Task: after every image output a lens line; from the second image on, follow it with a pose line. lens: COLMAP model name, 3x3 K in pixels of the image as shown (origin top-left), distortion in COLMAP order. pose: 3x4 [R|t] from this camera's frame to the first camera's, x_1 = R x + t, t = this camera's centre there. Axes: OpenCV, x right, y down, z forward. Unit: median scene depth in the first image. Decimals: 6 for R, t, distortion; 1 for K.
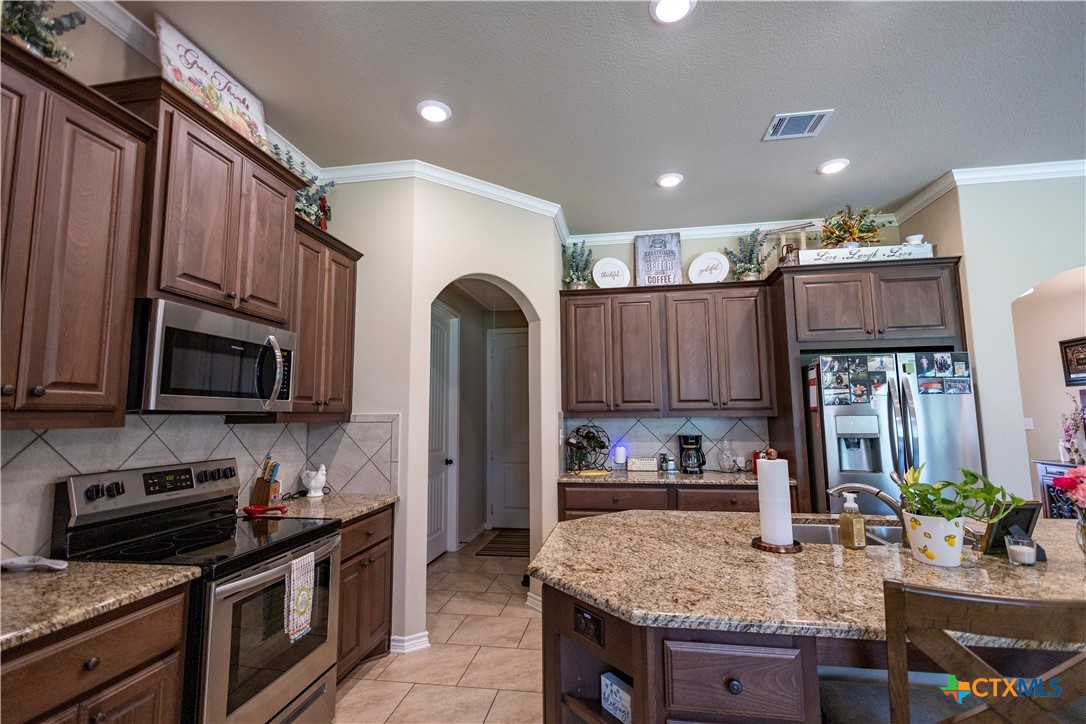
lens RADIAL K [[495.2, 0, 544.3], [0, 495.2, 363.9], [0, 0, 1]] dist [0.010017, -0.000808]
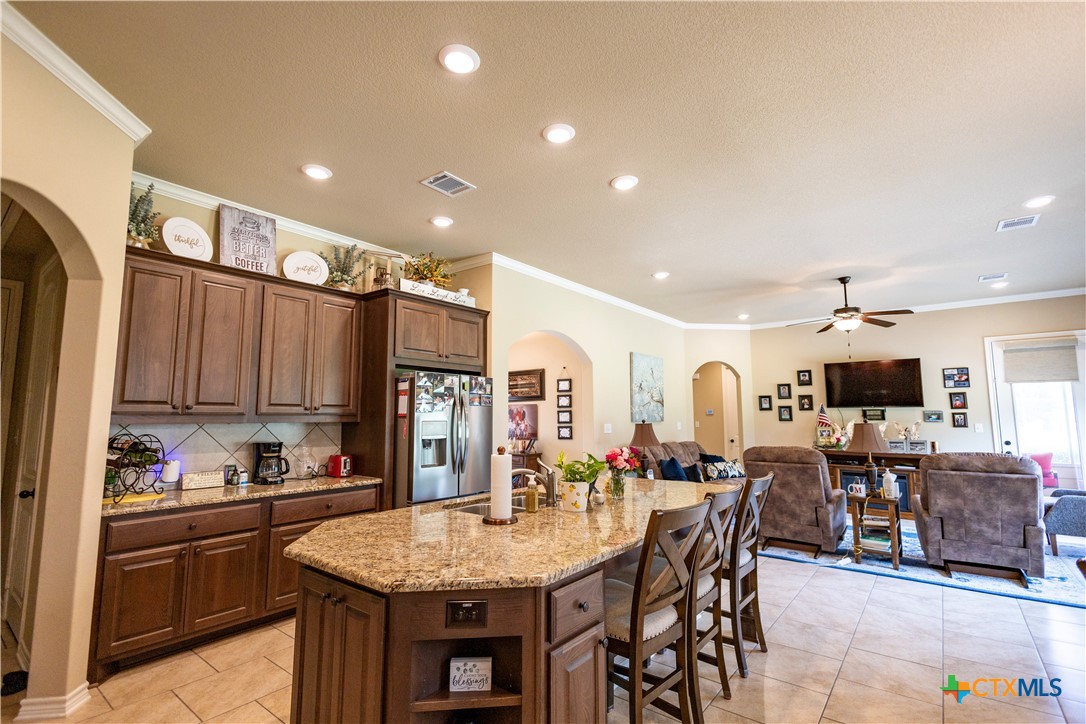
lens RADIAL K [[496.7, 0, 548.0], [0, 496.7, 363.0], [0, 0, 1]] dist [0.008429, -0.000244]
pose [[0.481666, 0.105331, 0.870002, -0.314258], [-0.093588, 0.993256, -0.068440, 0.015486], [-0.871343, -0.048457, 0.488275, 0.129703]]
